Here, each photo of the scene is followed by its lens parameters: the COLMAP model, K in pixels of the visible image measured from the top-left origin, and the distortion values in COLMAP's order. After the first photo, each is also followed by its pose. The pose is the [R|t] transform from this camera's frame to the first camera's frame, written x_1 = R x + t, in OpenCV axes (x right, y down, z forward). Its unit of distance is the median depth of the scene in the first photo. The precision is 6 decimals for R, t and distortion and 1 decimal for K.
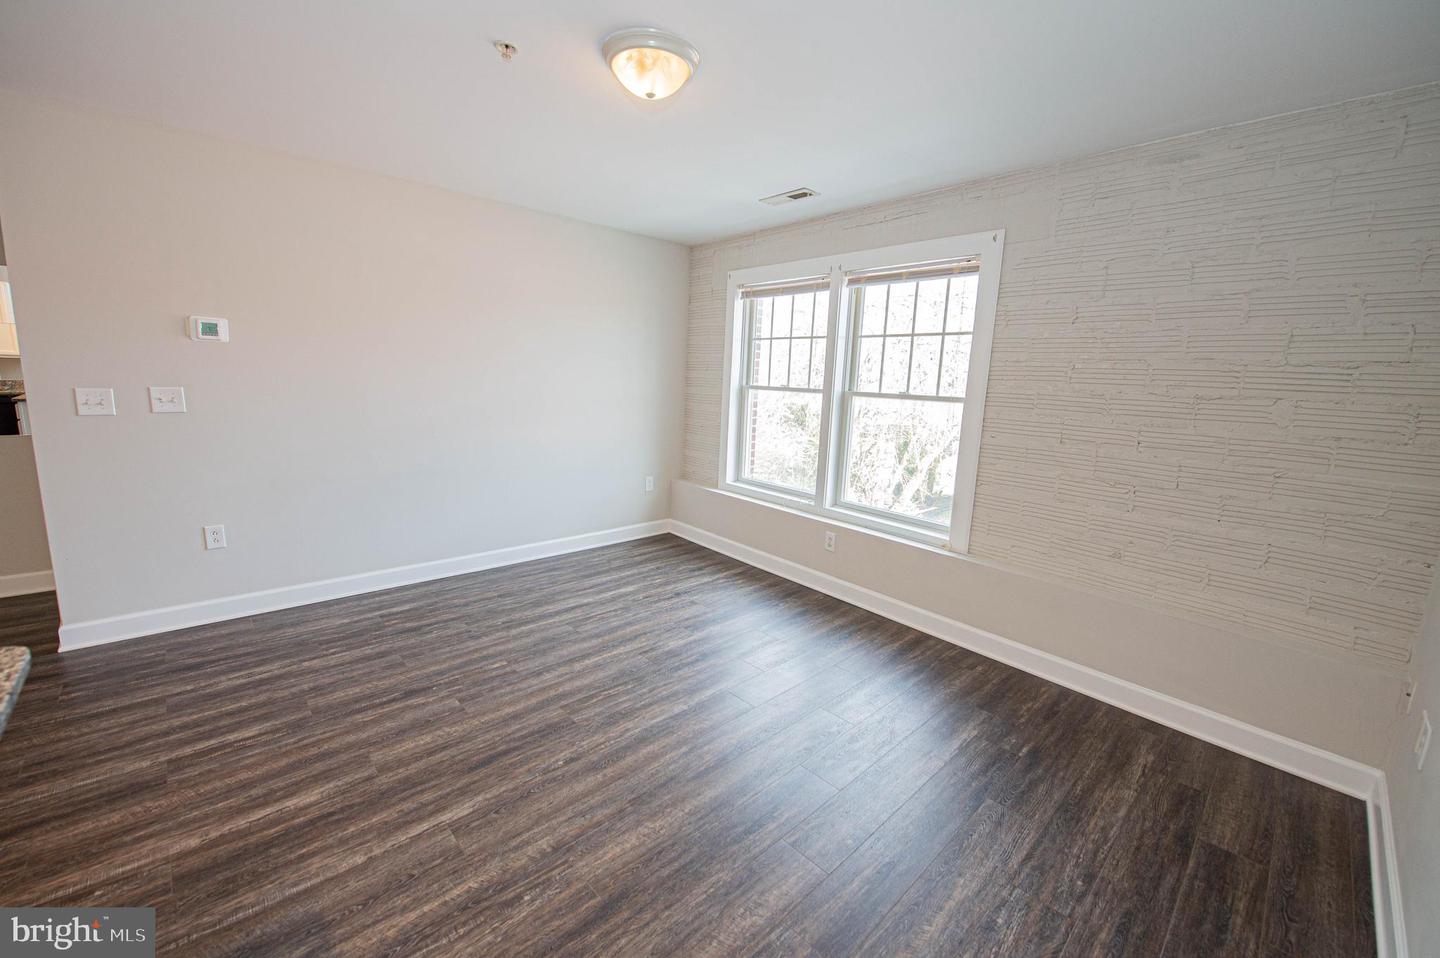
lens RADIAL K [[600.3, 0, 713.3], [0, 600.3, 481.1], [0, 0, 1]] dist [-0.012561, -0.000992]
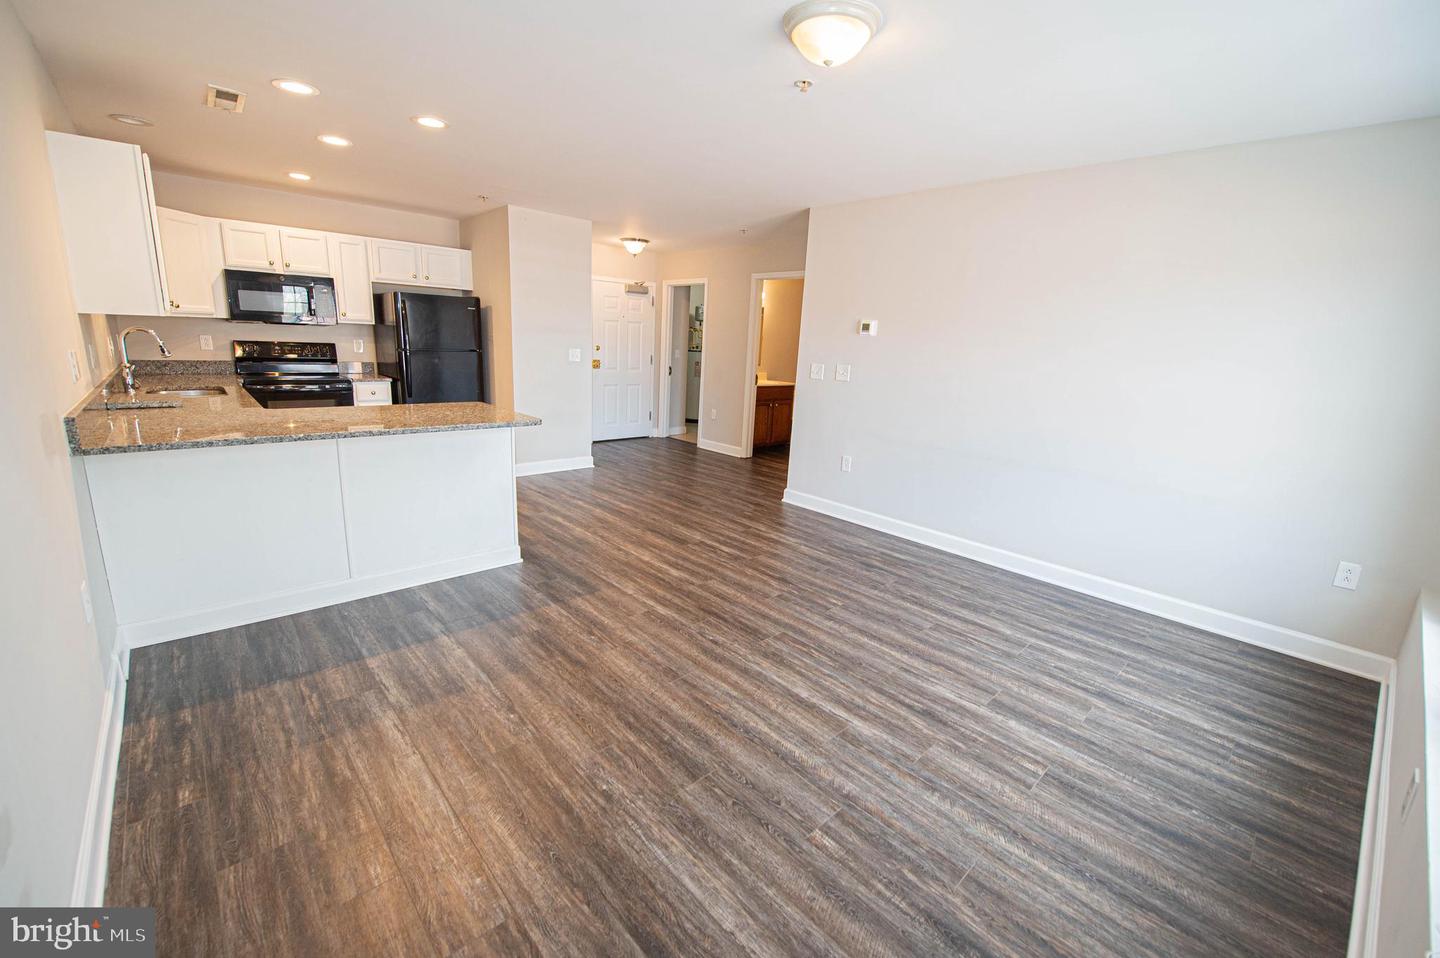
lens RADIAL K [[600.3, 0, 713.3], [0, 600.3, 481.1], [0, 0, 1]] dist [-0.012561, -0.000992]
pose [[-0.032094, 0.191807, -0.980908, 0.757584], [-0.226638, 0.954453, 0.194049, -0.092474], [0.973450, 0.228539, 0.012839, 0.700651]]
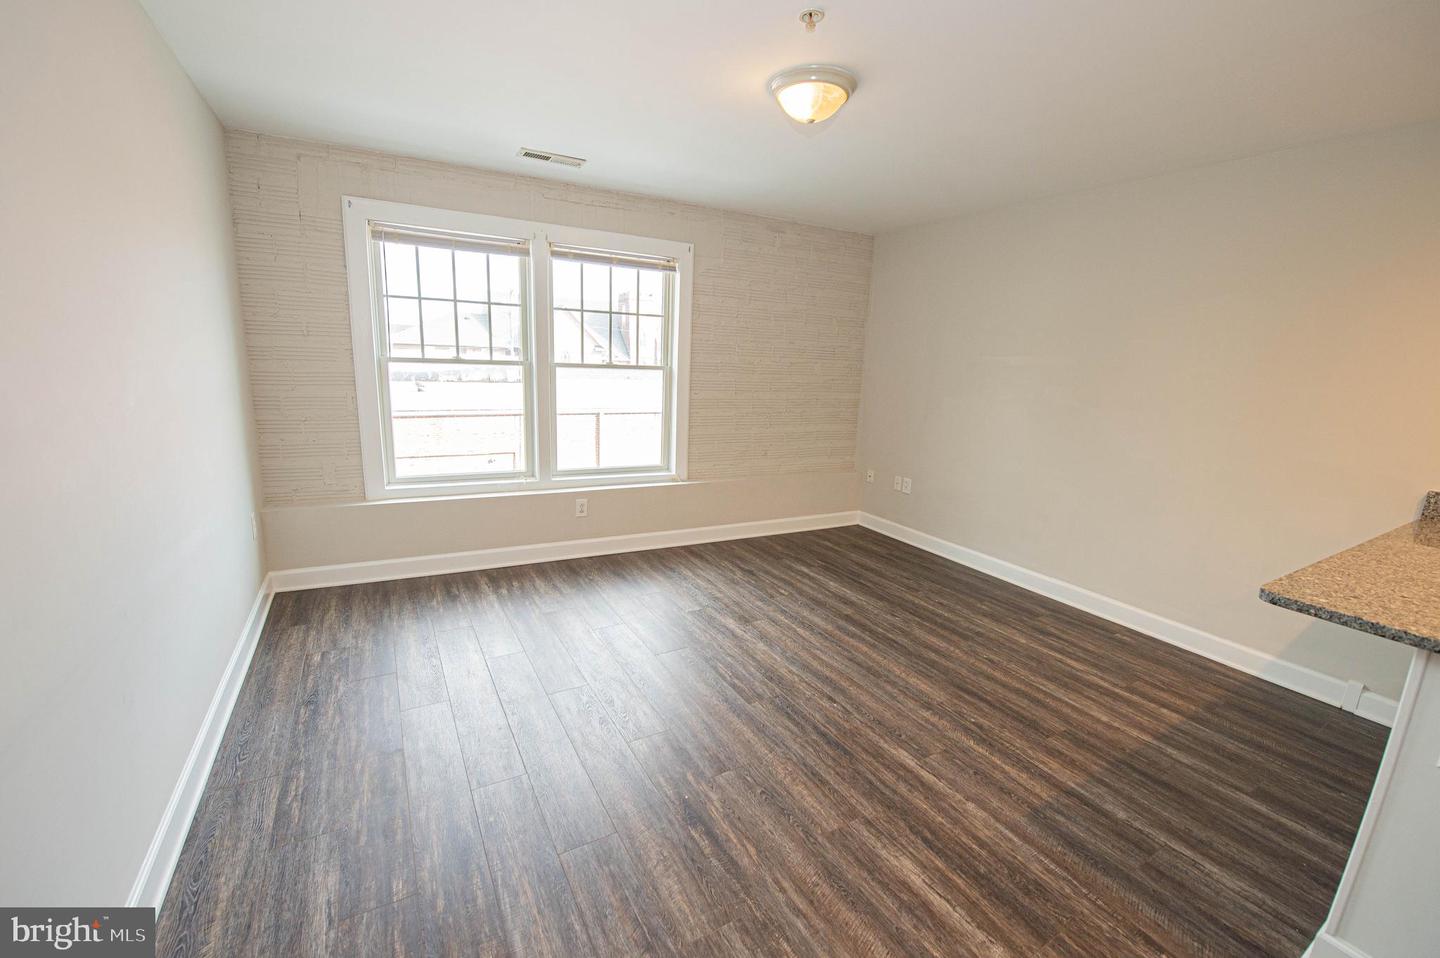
lens RADIAL K [[573.0, 0, 756.5], [0, 573.0, 471.5], [0, 0, 1]] dist [-0.011520, -0.000192]
pose [[0.186596, -0.217989, 0.957947, -0.960827], [0.137234, 0.971296, 0.194295, -0.157502], [-0.972805, 0.095208, 0.211156, 0.672508]]
